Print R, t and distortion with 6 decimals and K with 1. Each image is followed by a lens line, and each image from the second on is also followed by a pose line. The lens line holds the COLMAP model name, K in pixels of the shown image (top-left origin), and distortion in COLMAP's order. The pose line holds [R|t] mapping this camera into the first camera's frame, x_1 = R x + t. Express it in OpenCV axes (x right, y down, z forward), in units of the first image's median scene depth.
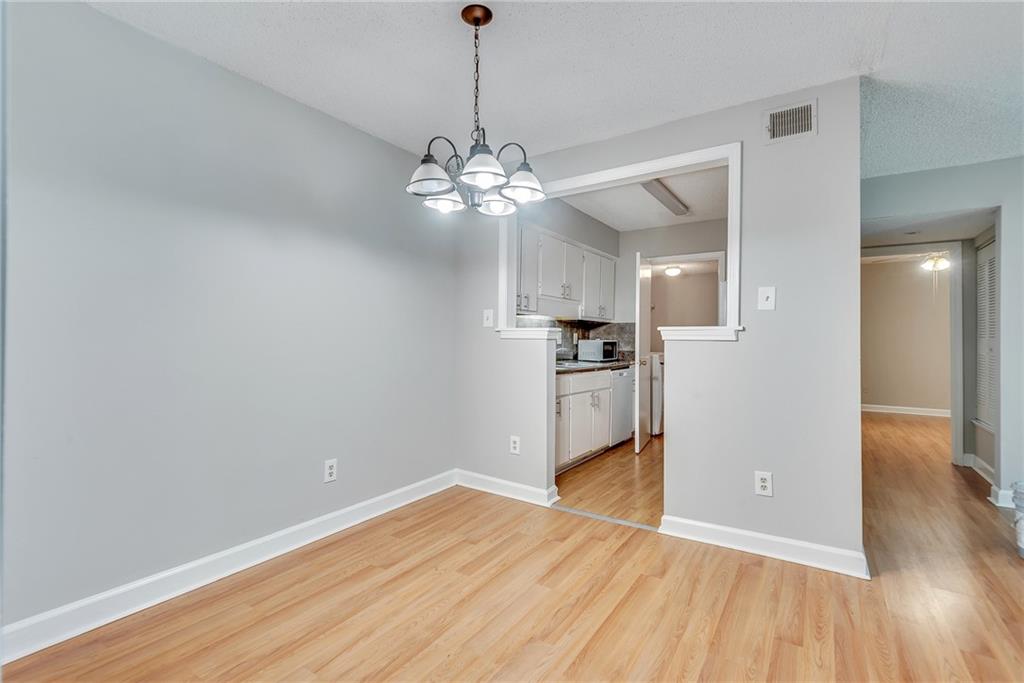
lens RADIAL K [[468.6, 0, 511.2], [0, 468.6, 341.0], [0, 0, 1]] dist [0.015010, -0.007335]
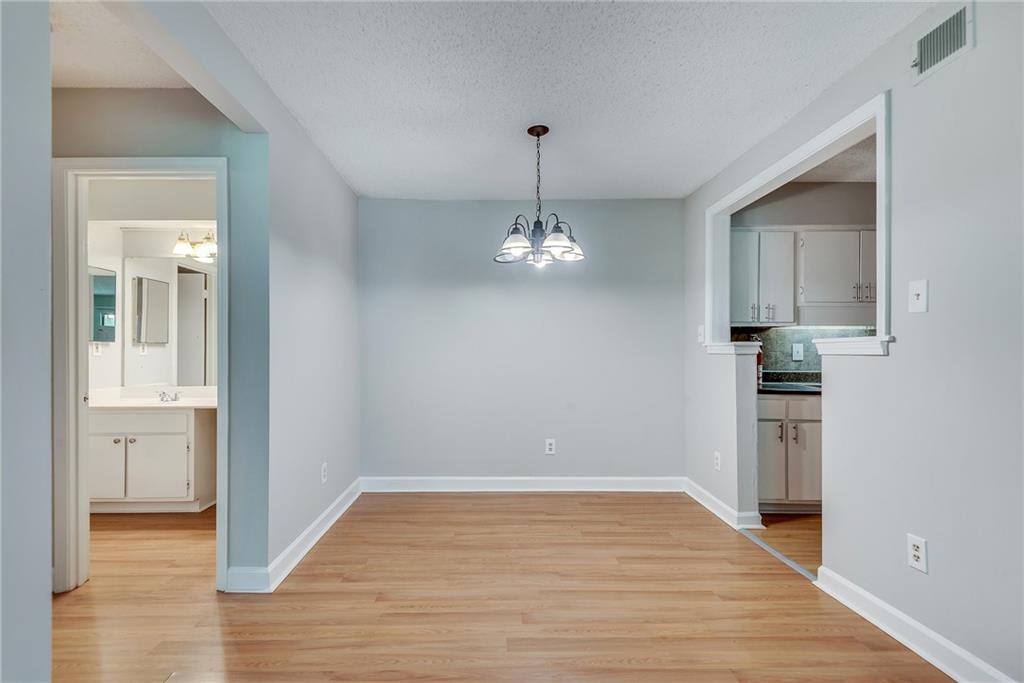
lens RADIAL K [[468.6, 0, 475.9], [0, 468.6, 348.5], [0, 0, 1]] dist [0.015010, -0.007335]
pose [[0.543859, -0.016327, -0.839018, 0.627274], [0.001025, 0.999823, -0.018791, 0.002267], [0.839176, 0.009360, 0.543780, 0.028655]]
